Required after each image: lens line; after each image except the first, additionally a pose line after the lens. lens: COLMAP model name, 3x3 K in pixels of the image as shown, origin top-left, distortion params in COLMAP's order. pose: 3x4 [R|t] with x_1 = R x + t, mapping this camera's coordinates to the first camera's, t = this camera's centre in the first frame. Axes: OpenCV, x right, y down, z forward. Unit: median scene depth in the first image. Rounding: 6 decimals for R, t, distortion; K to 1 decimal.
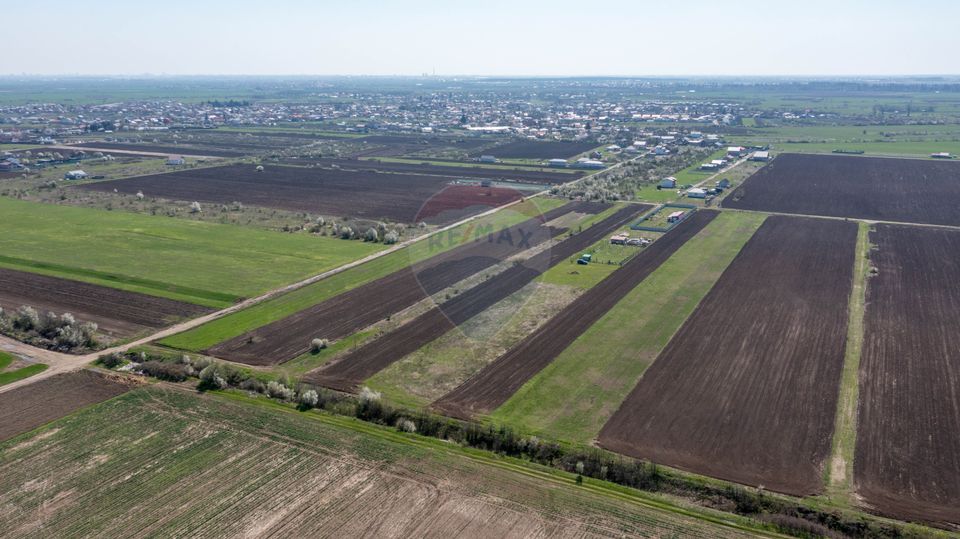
lens RADIAL K [[763.9, 0, 476.6], [0, 763.9, 267.9], [0, 0, 1]] dist [-0.002117, 0.007527]
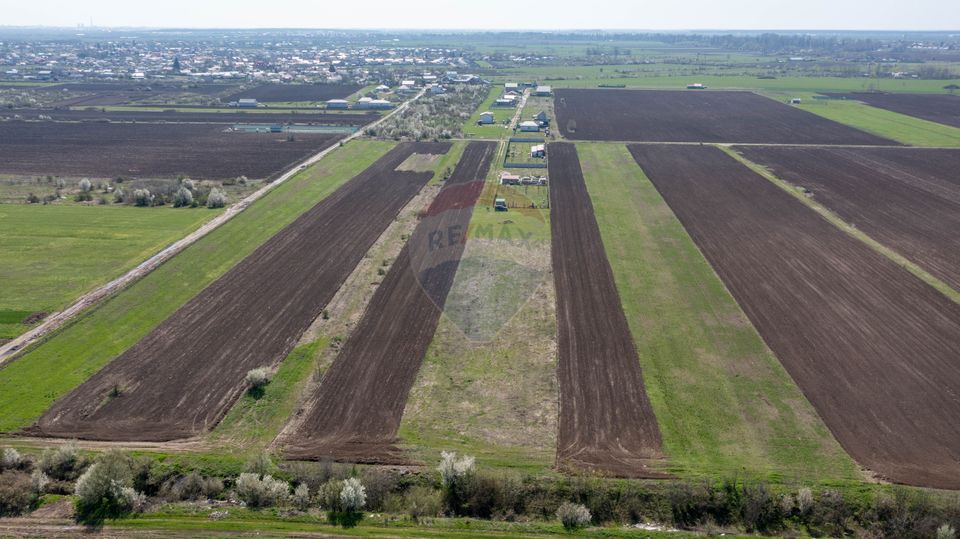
lens RADIAL K [[770.9, 0, 476.1], [0, 770.9, 269.1], [0, 0, 1]] dist [0.000766, 0.003727]
pose [[0.922484, -0.111773, 0.369499, -0.209988], [0.091688, 0.993215, 0.071539, -0.005352], [-0.374988, -0.032115, 0.926473, 0.332947]]
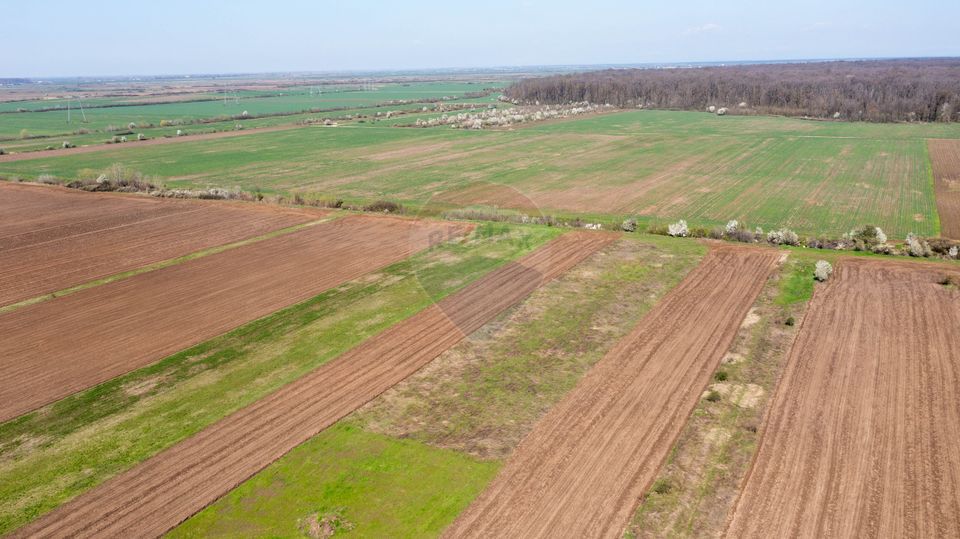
lens RADIAL K [[763.9, 0, 476.6], [0, 763.9, 267.9], [0, 0, 1]] dist [-0.002117, 0.007527]
pose [[-0.999545, 0.019028, 0.023421, 0.079581], [0.028058, 0.871672, 0.489286, -0.206811], [-0.011105, 0.489721, -0.871809, 1.309356]]
